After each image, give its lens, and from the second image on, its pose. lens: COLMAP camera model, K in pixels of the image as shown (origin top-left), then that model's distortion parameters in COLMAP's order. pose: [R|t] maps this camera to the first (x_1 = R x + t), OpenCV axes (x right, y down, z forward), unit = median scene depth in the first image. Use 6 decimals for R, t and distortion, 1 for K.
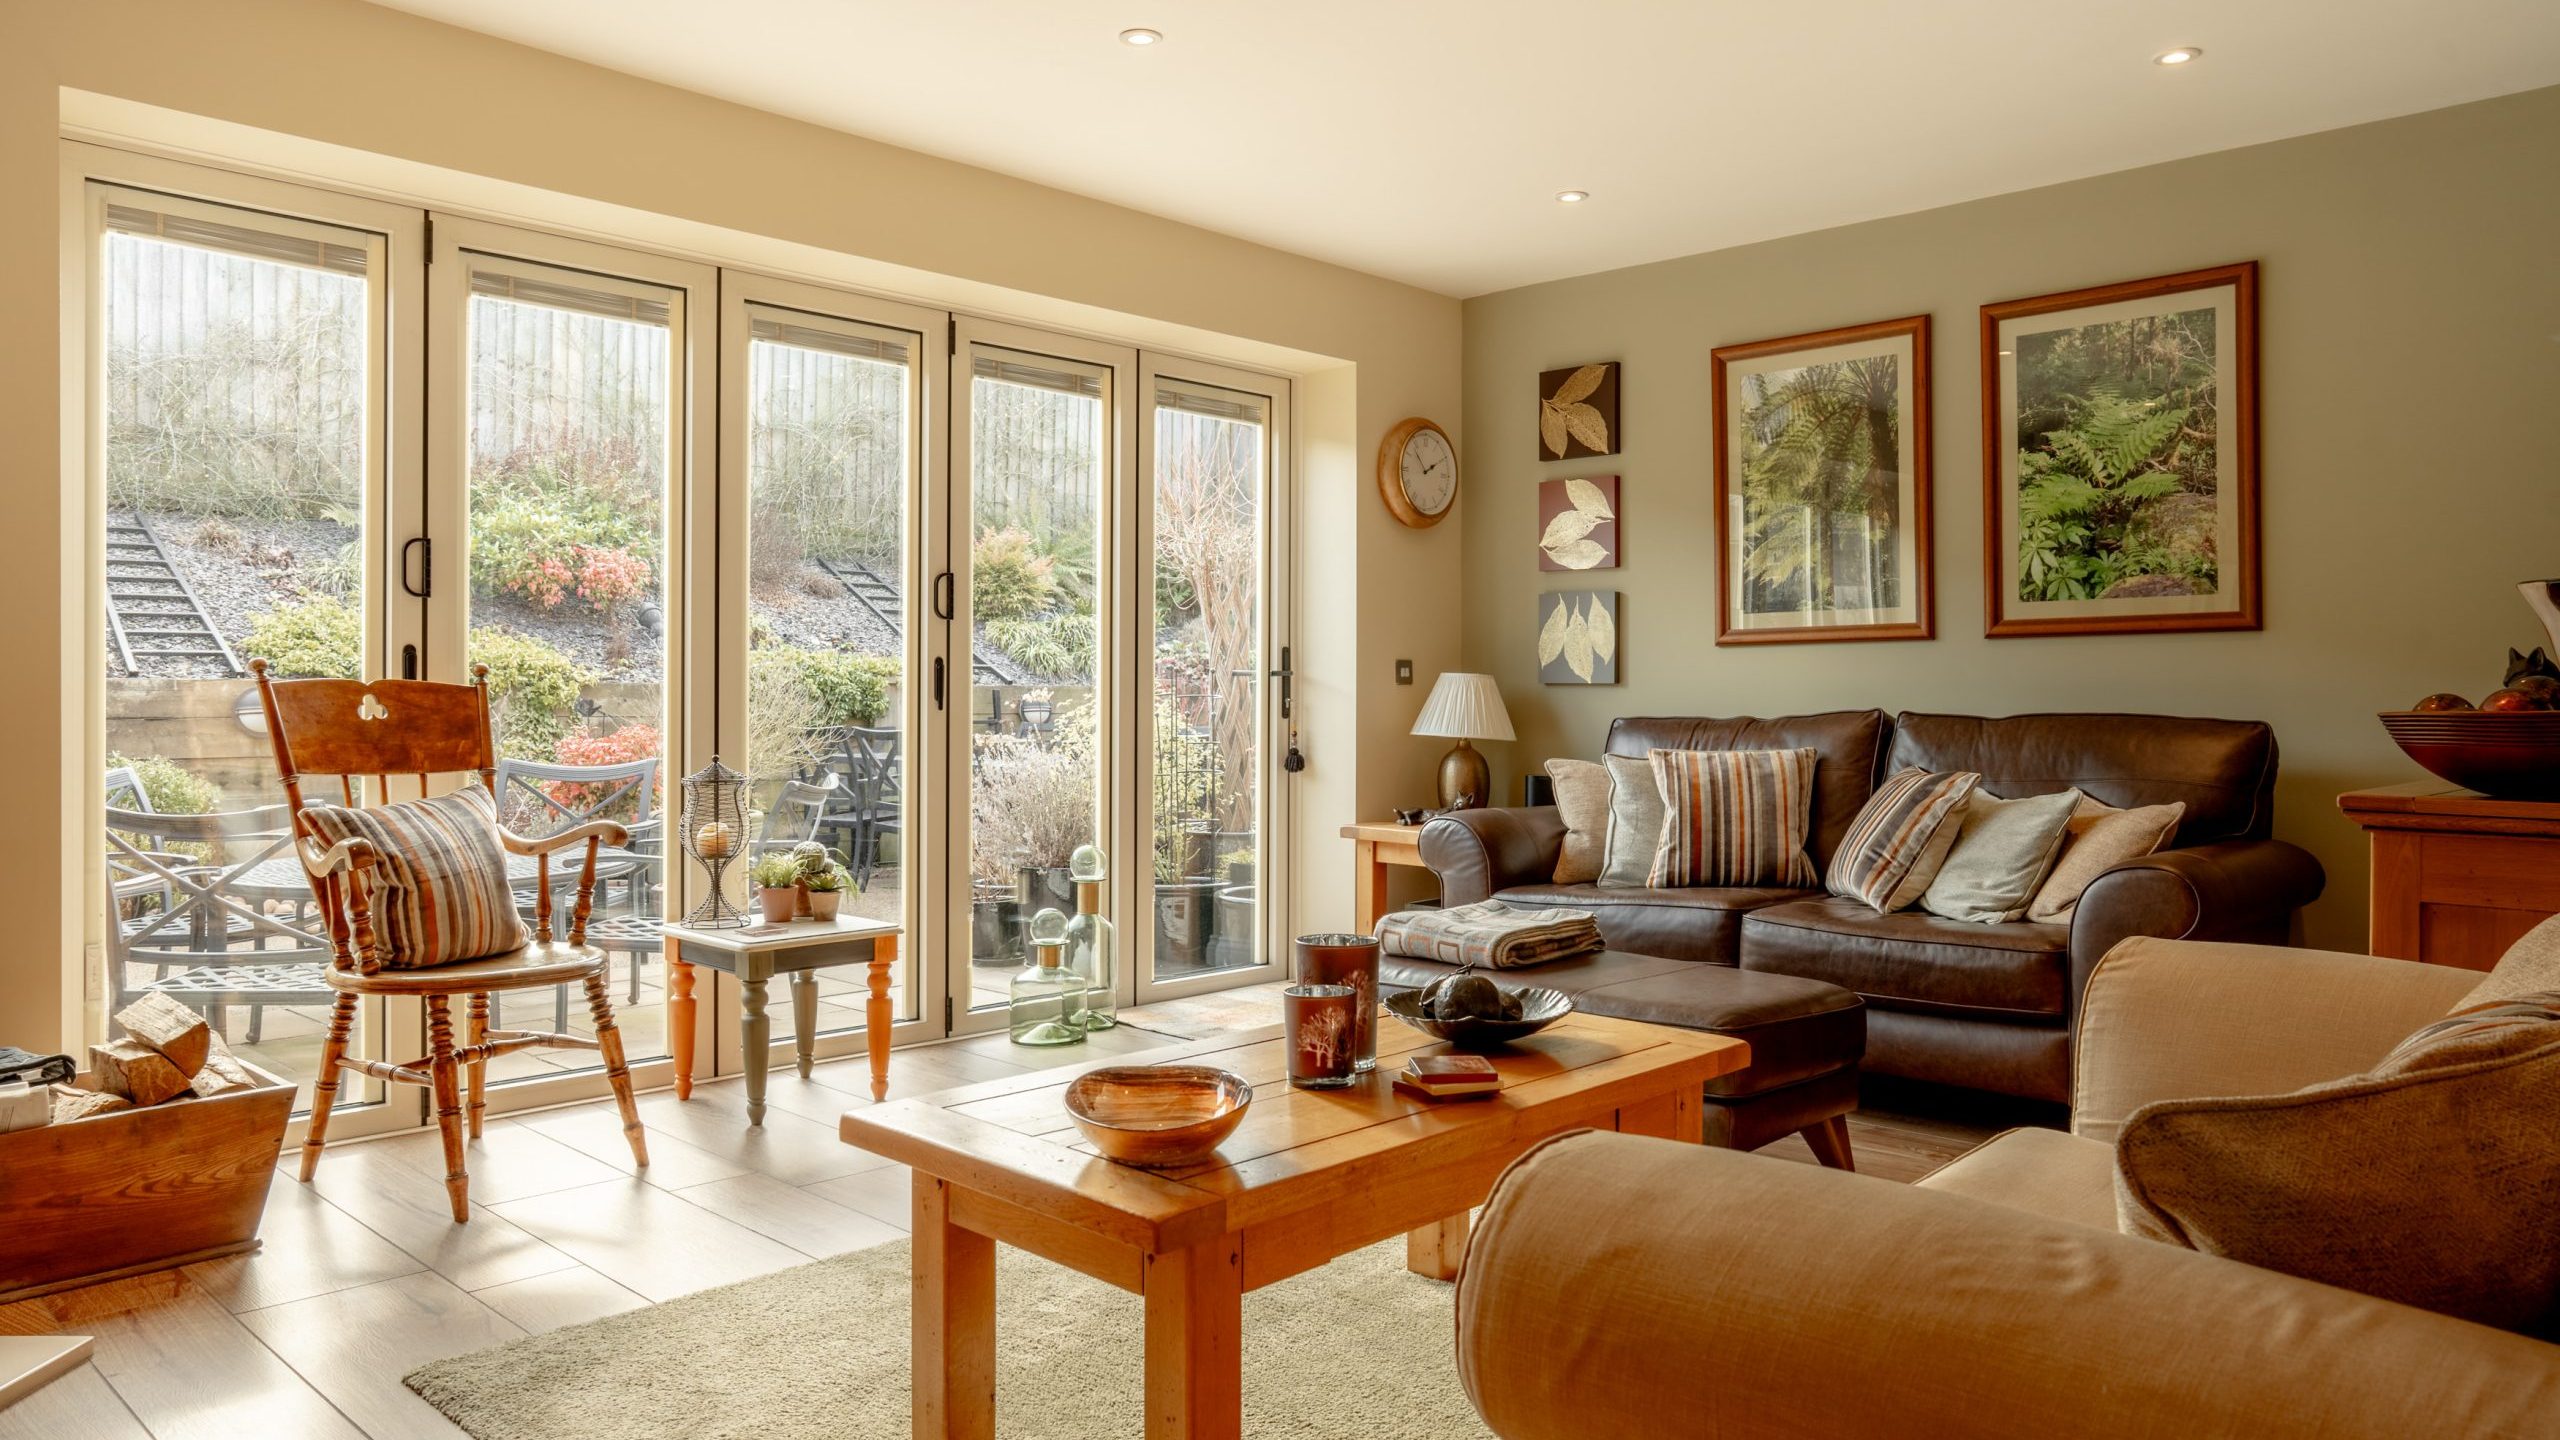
lens RADIAL K [[1723.8, 0, 1351.0], [0, 1723.8, 681.6], [0, 0, 1]] dist [-0.011323, 0.005991]
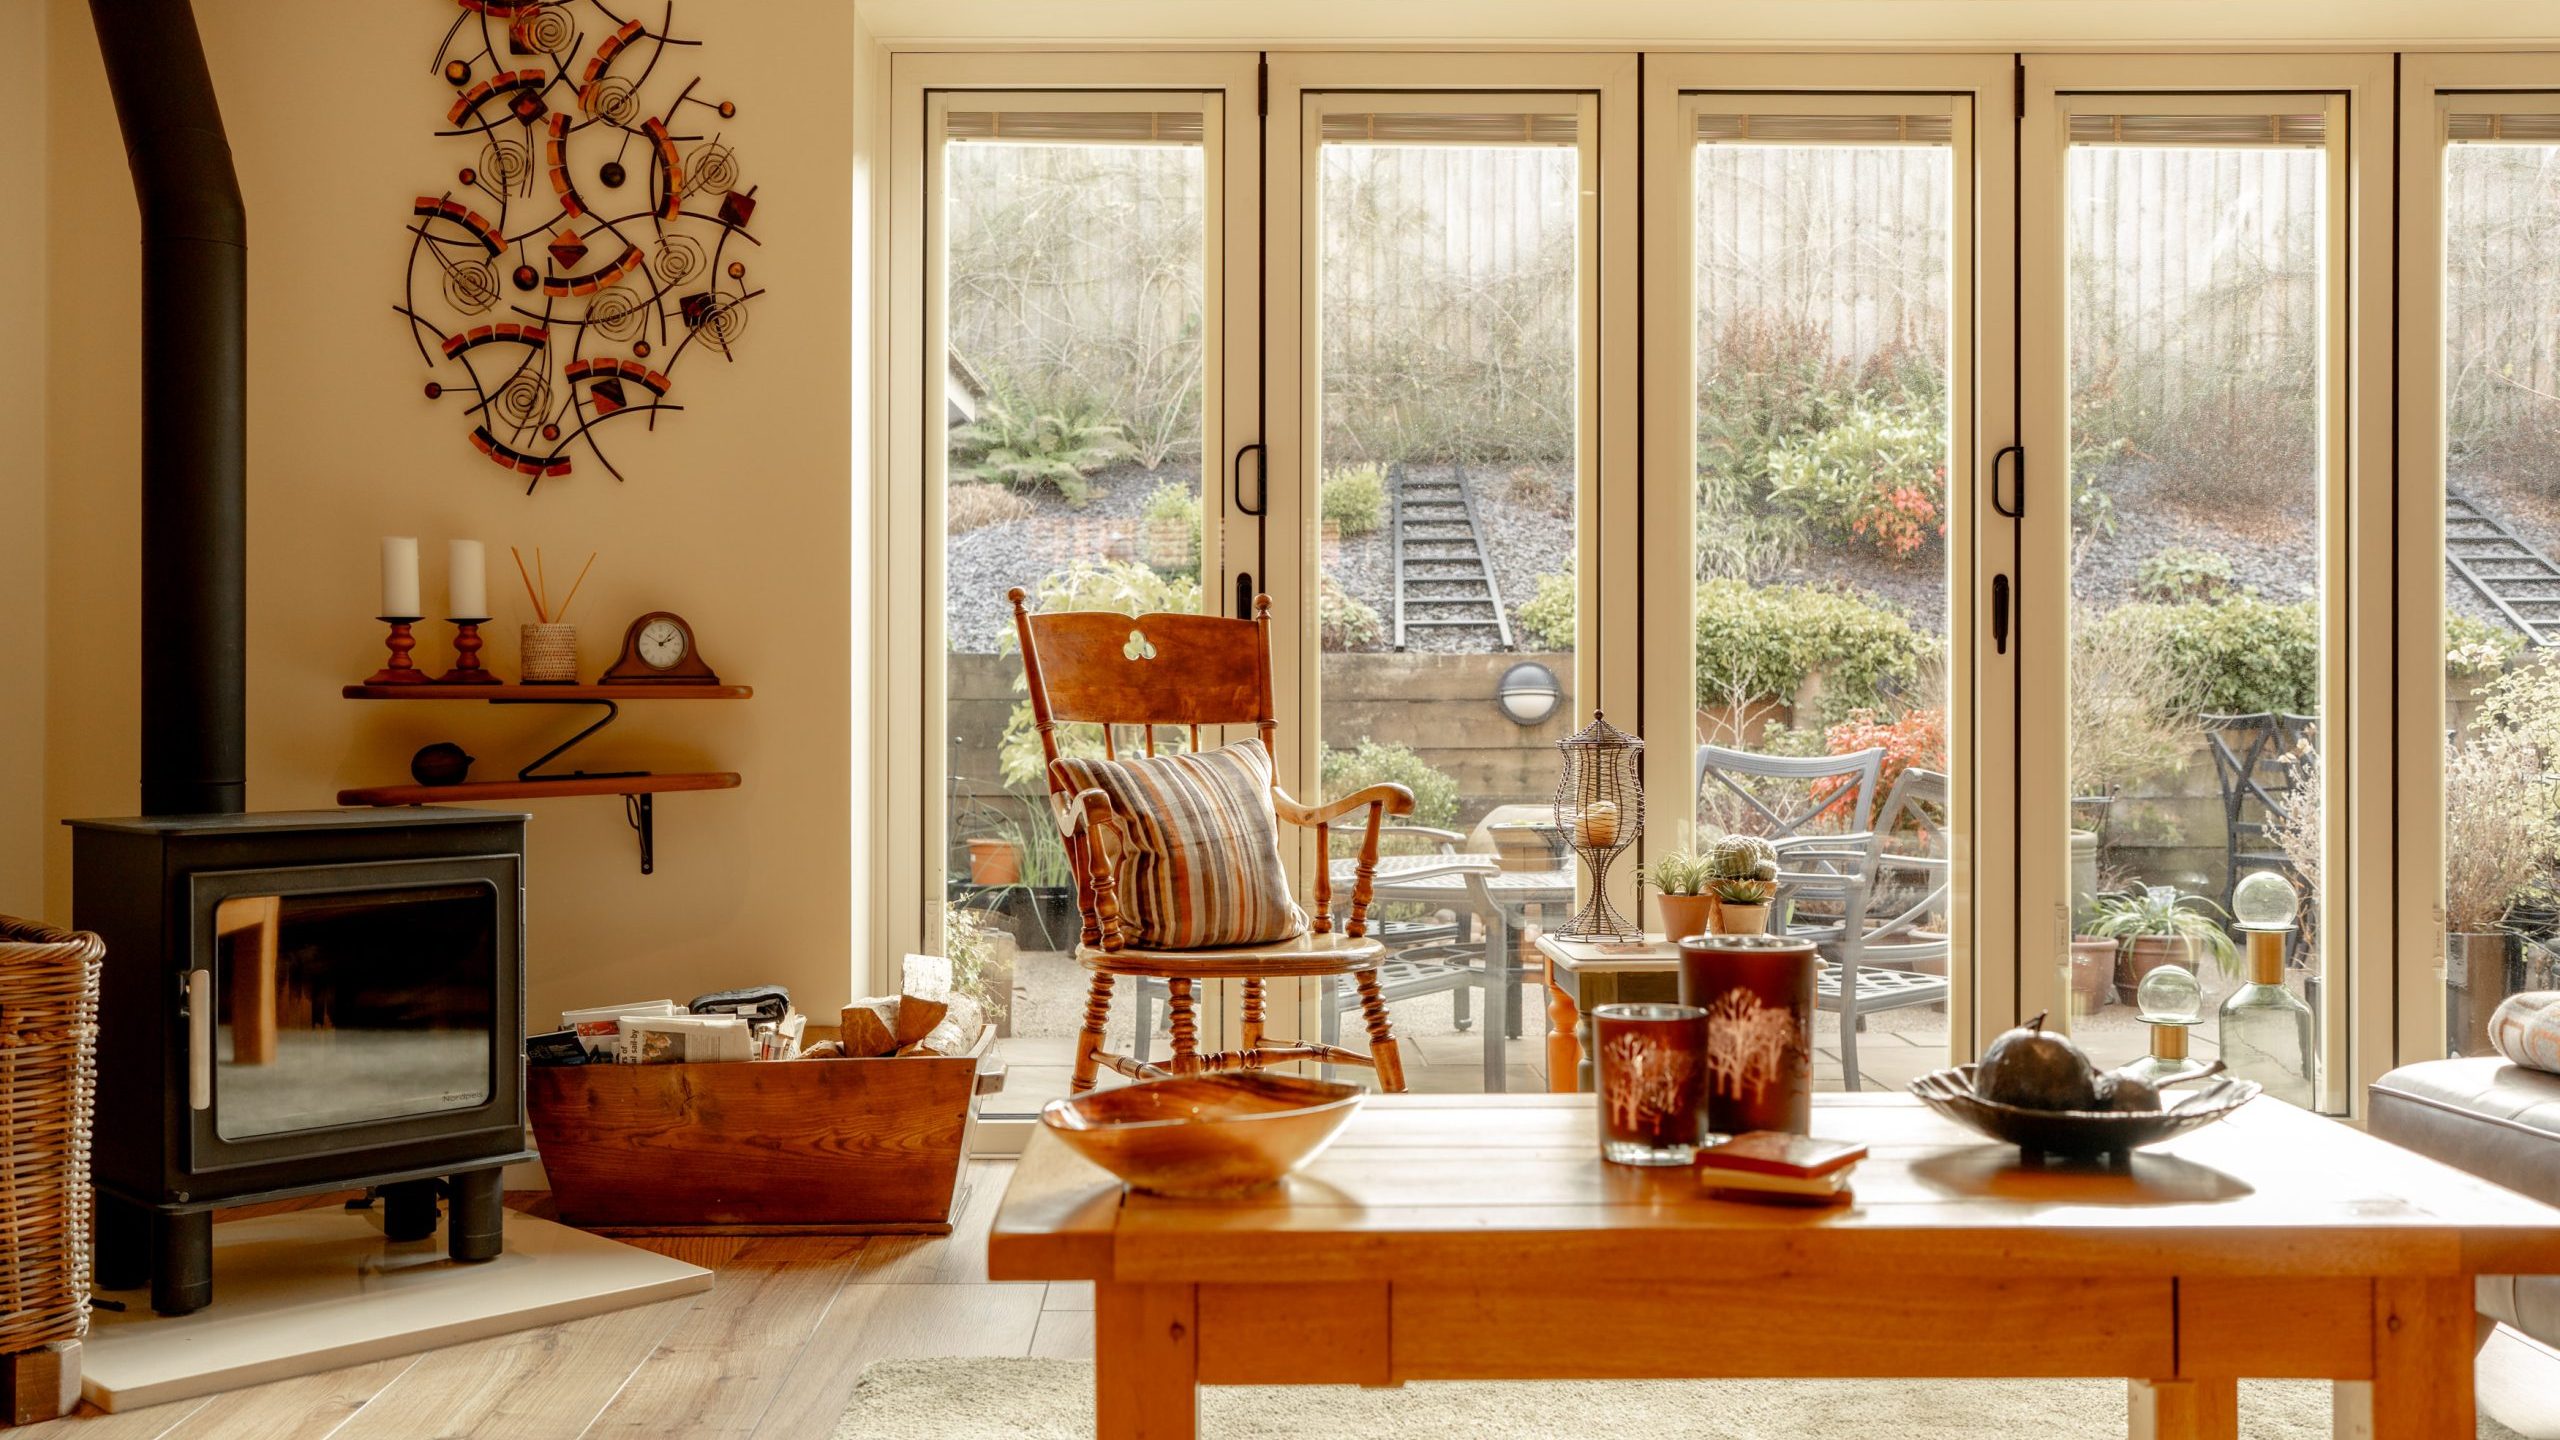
lens RADIAL K [[2523.0, 0, 1254.3], [0, 2523.0, 706.8], [0, 0, 1]] dist [0.014385, 0.000000]
pose [[0.694492, -0.003465, -0.719493, 0.369530], [0.011583, 0.999913, 0.006365, 0.037888], [0.719408, -0.012754, 0.694471, 0.159261]]
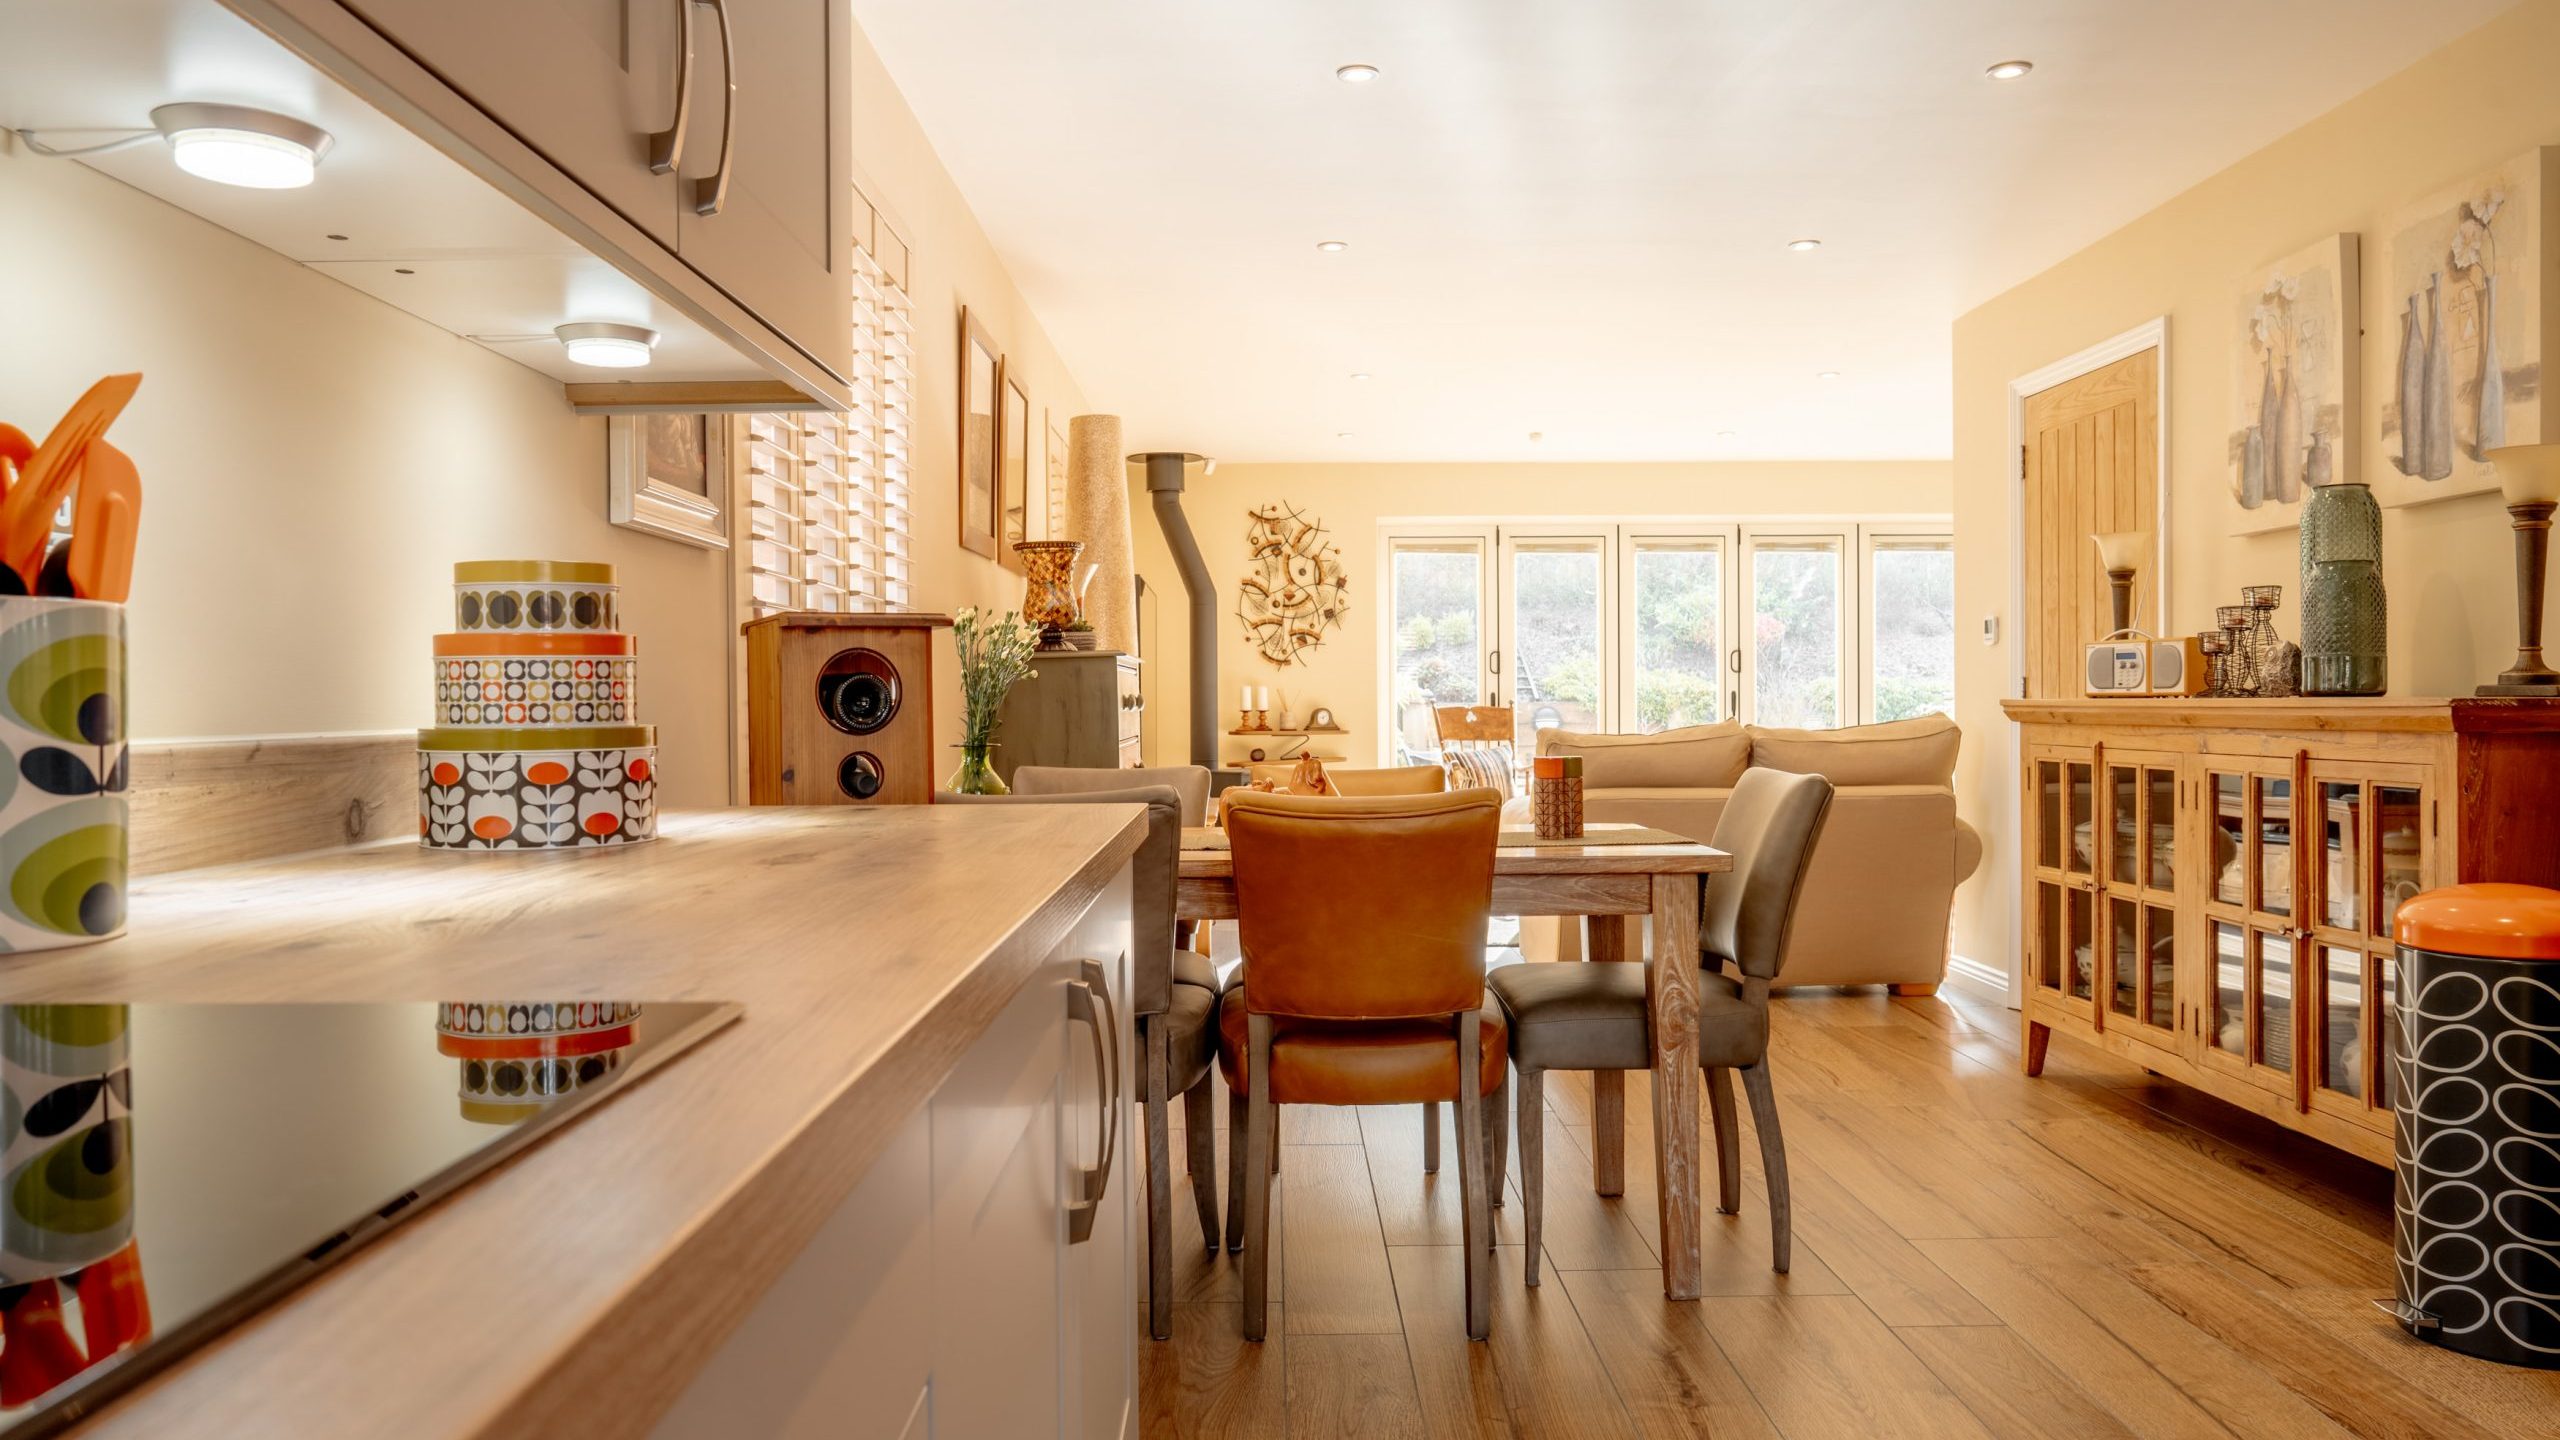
lens RADIAL K [[1723.8, 0, 1297.5], [0, 1723.8, 723.9], [0, 0, 1]] dist [-0.011323, 0.005991]
pose [[0.694133, -0.003862, -0.719837, 1.238921], [0.017524, 0.999780, 0.011534, -0.010542], [0.719634, -0.020621, 0.694048, -1.136834]]
